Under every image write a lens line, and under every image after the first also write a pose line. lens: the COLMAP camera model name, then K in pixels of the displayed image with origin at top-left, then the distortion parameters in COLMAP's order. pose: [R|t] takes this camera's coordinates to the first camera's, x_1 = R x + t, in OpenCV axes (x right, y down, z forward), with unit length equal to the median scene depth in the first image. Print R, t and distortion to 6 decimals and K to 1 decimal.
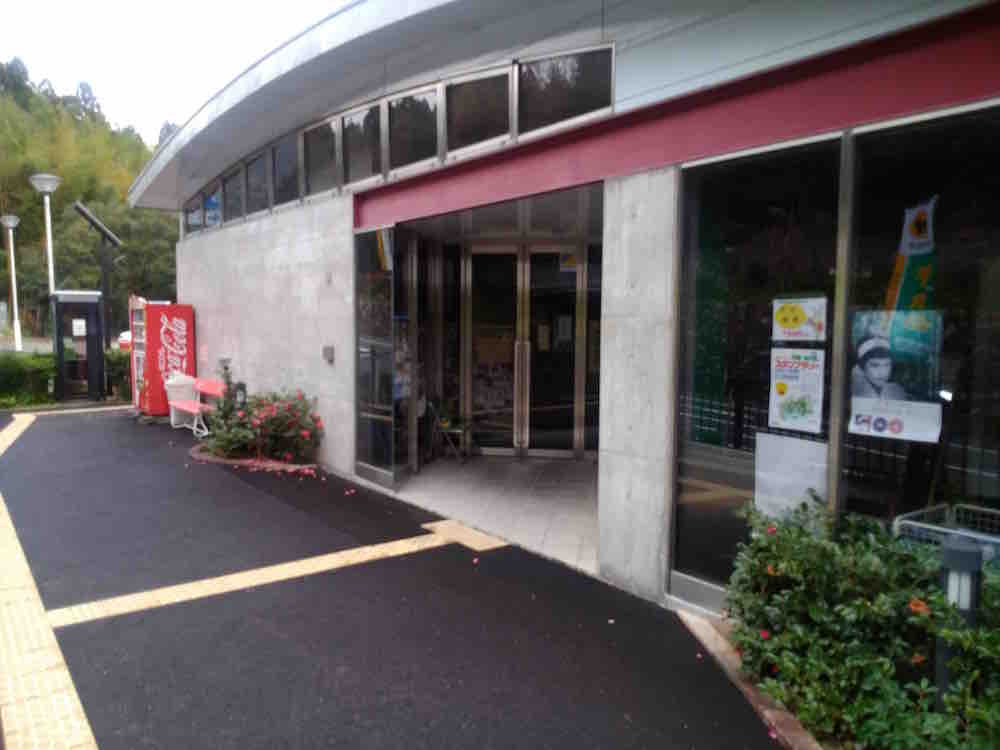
lens RADIAL K [[798.4, 0, 496.3], [0, 798.4, 379.0], [0, 0, 1]] dist [-0.001903, -0.032405]
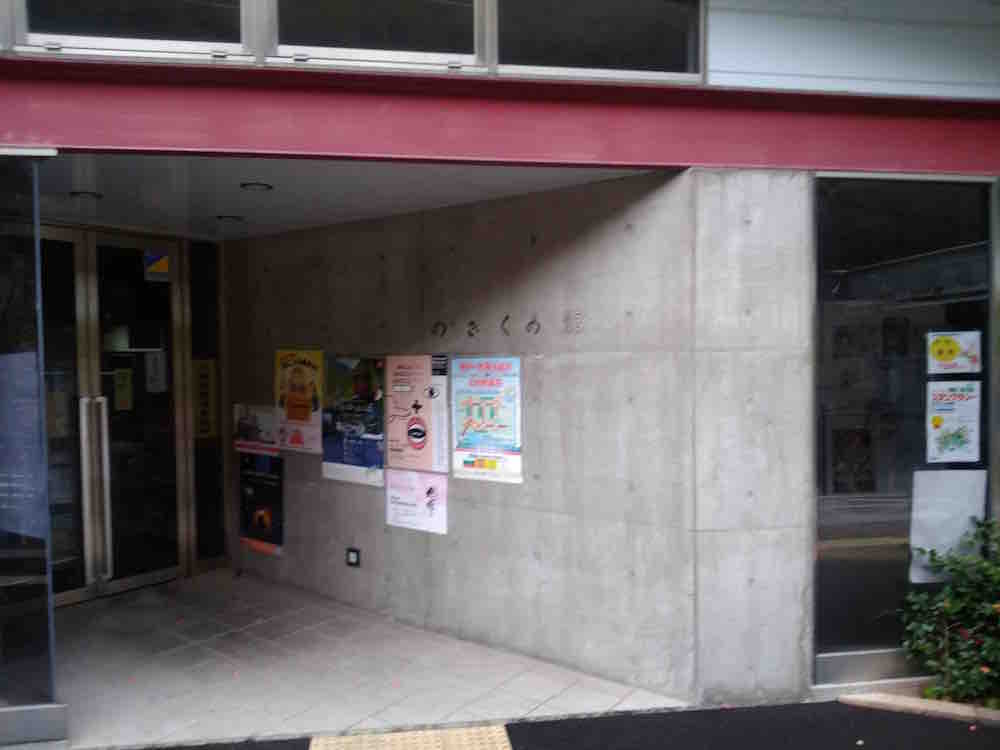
lens RADIAL K [[798.4, 0, 501.1], [0, 798.4, 377.6], [0, 0, 1]] dist [-0.001903, -0.032405]
pose [[0.444846, -0.034172, 0.894955, -0.756175], [0.077345, 0.997004, -0.000376, -0.083971], [-0.892261, 0.069387, 0.446156, 1.033961]]
